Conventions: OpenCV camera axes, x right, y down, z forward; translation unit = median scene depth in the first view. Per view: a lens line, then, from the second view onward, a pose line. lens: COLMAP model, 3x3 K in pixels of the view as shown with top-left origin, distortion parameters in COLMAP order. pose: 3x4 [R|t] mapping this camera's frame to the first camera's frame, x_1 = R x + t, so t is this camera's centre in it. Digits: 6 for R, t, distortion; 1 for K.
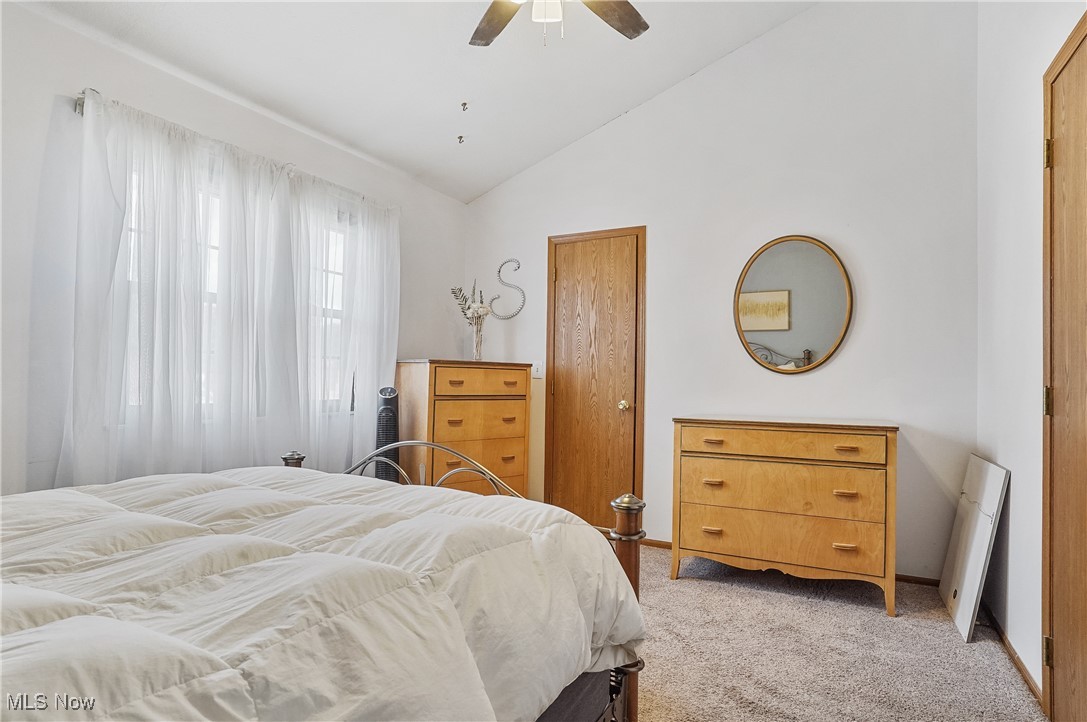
lens RADIAL K [[575.8, 0, 541.8], [0, 575.8, 379.3], [0, 0, 1]] dist [-0.076791, 0.040749]
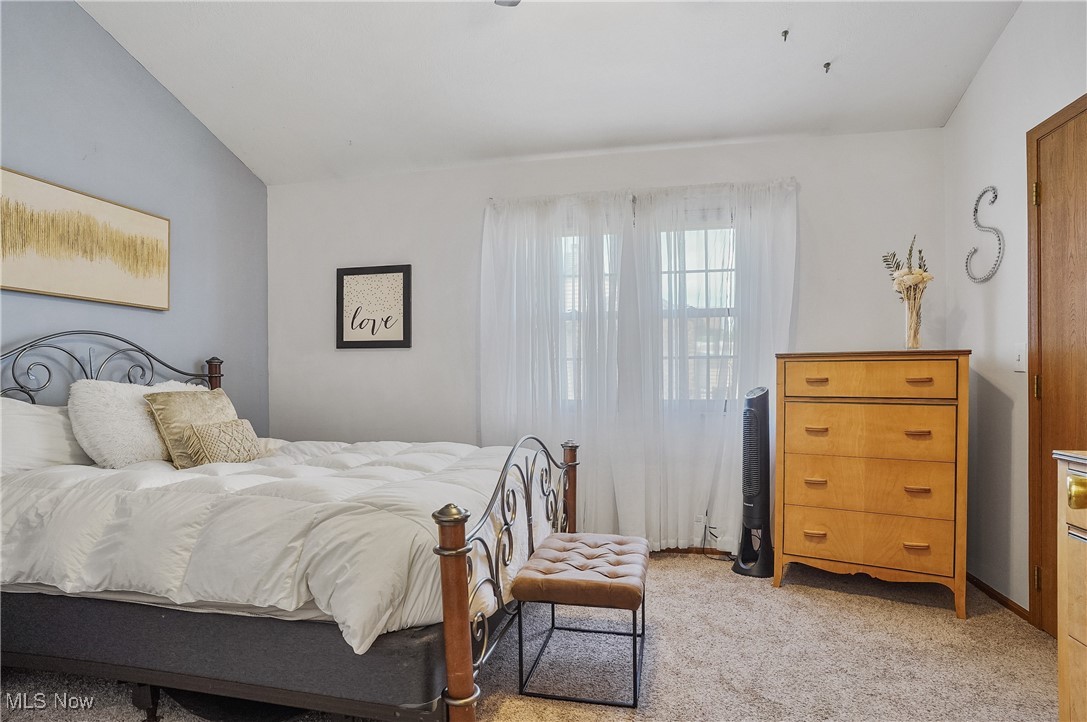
lens RADIAL K [[575.8, 0, 541.8], [0, 575.8, 379.3], [0, 0, 1]] dist [-0.076791, 0.040749]
pose [[0.282753, -0.011848, -0.959119, 0.463630], [0.008788, 0.999914, -0.009761, 0.008002], [0.959152, -0.005669, 0.282833, 0.396418]]
